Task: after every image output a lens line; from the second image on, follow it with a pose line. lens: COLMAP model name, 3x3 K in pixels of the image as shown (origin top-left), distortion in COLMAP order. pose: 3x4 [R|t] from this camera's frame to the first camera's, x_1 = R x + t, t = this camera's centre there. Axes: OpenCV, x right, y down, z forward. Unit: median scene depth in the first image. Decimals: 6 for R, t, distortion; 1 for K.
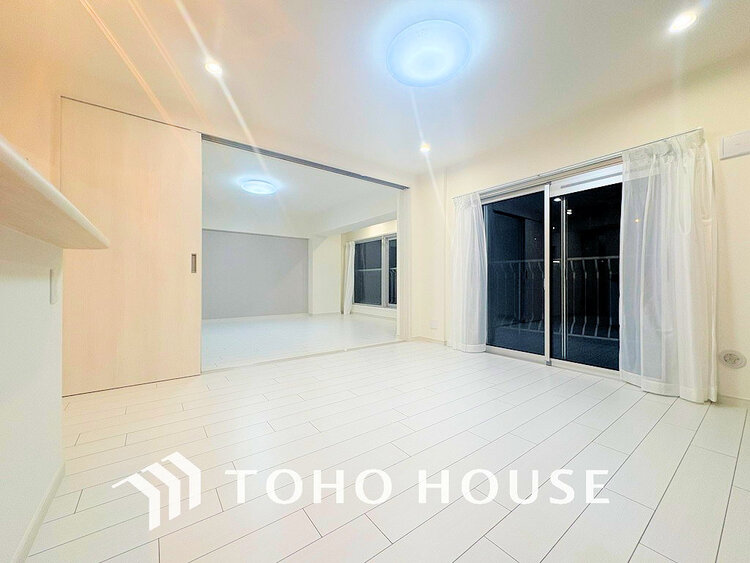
lens RADIAL K [[300.2, 0, 375.0], [0, 300.2, 281.5], [0, 0, 1]] dist [0.000248, -0.000261]
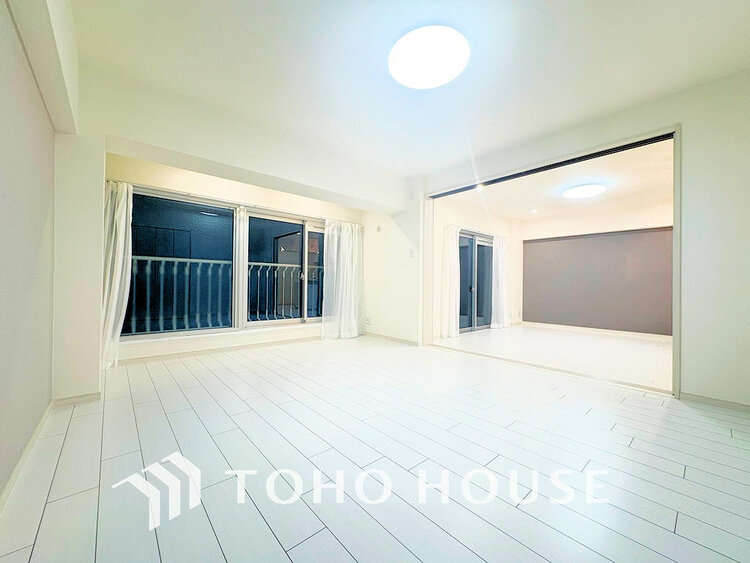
lens RADIAL K [[300.2, 0, 375.0], [0, 300.2, 281.5], [0, 0, 1]] dist [0.000248, -0.000261]
pose [[-0.079552, 0.008980, 0.996790, -0.682792], [-0.011107, 0.999889, -0.009894, -0.005252], [-0.996769, -0.011858, -0.079444, 0.938296]]
